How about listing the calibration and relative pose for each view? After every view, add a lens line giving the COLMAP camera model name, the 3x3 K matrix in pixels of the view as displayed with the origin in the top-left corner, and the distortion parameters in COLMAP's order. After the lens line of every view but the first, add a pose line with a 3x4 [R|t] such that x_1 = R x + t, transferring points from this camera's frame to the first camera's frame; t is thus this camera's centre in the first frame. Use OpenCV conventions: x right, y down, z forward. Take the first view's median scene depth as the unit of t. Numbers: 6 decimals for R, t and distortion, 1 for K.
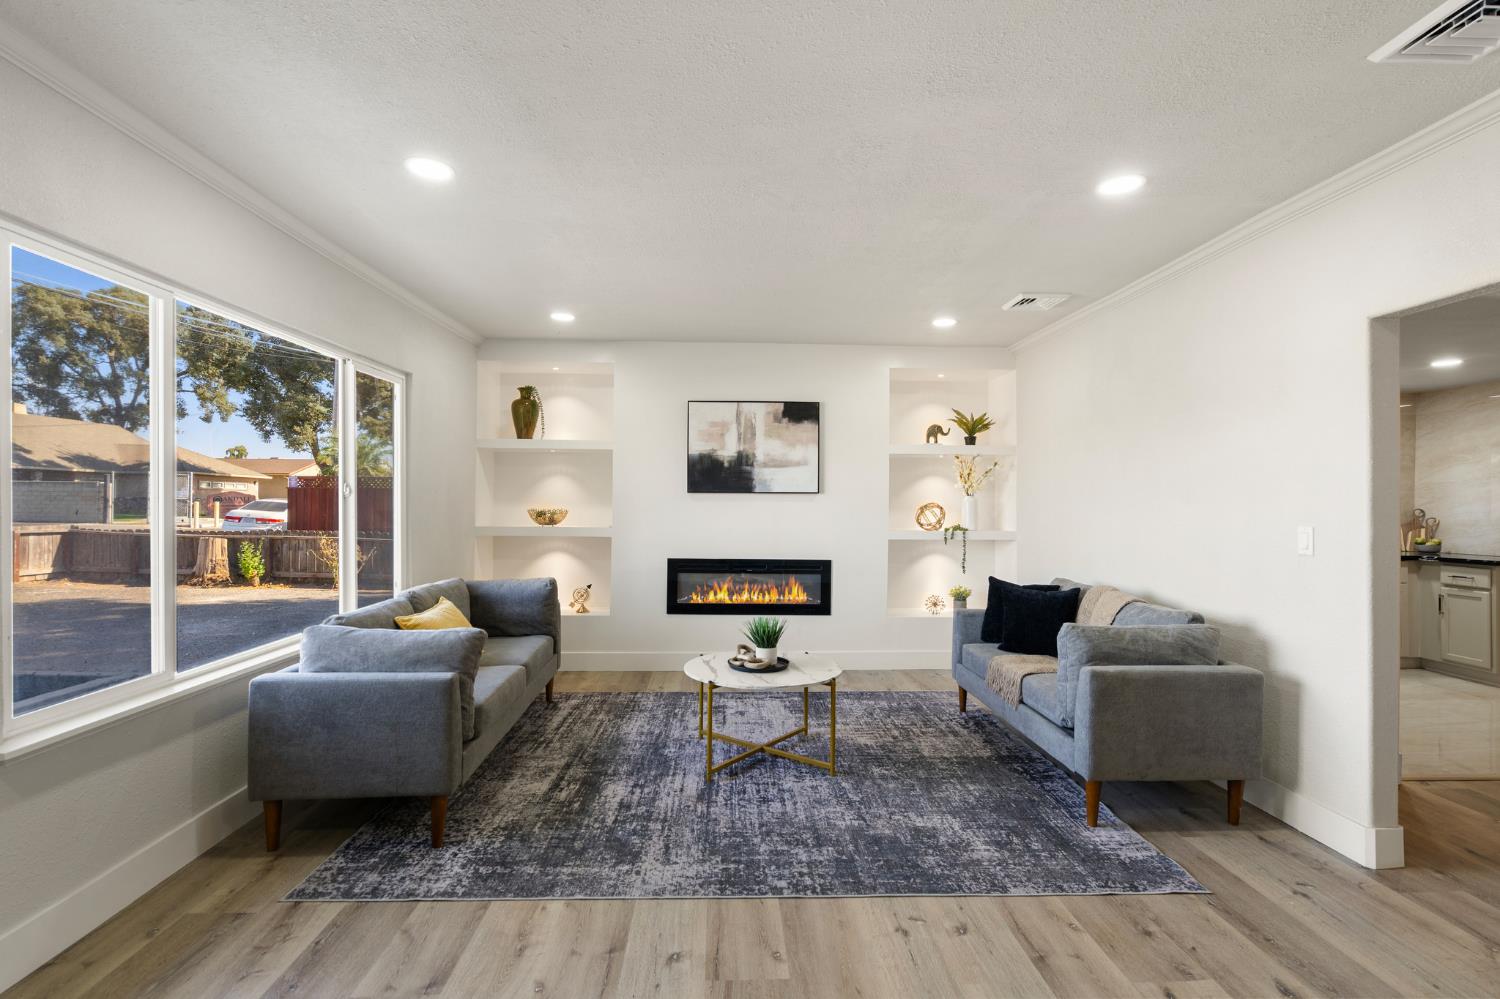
lens RADIAL K [[679.1, 0, 749.6], [0, 679.1, 487.8], [0, 0, 1]] dist [-0.003642, 0.000501]
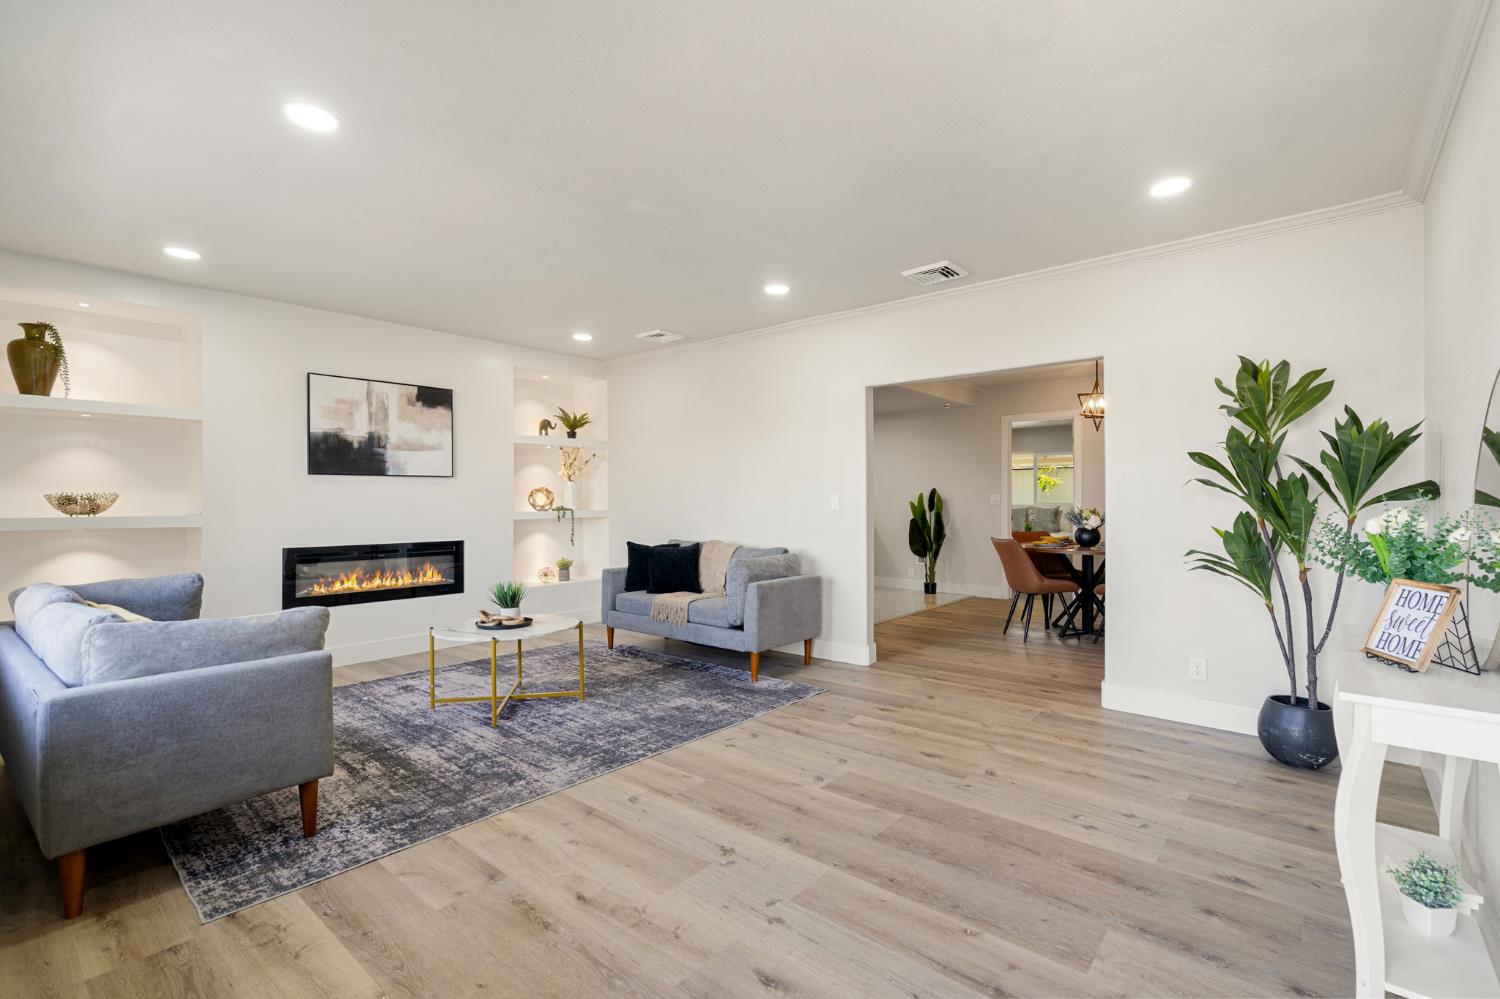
lens RADIAL K [[683.8, 0, 749.3], [0, 683.8, 481.8], [0, 0, 1]] dist [-0.003406, 0.000182]
pose [[0.676985, 0.009123, 0.735940, -0.543027], [-0.006910, 0.999958, -0.006039, 0.027766], [-0.735964, -0.000996, 0.677020, -0.066394]]
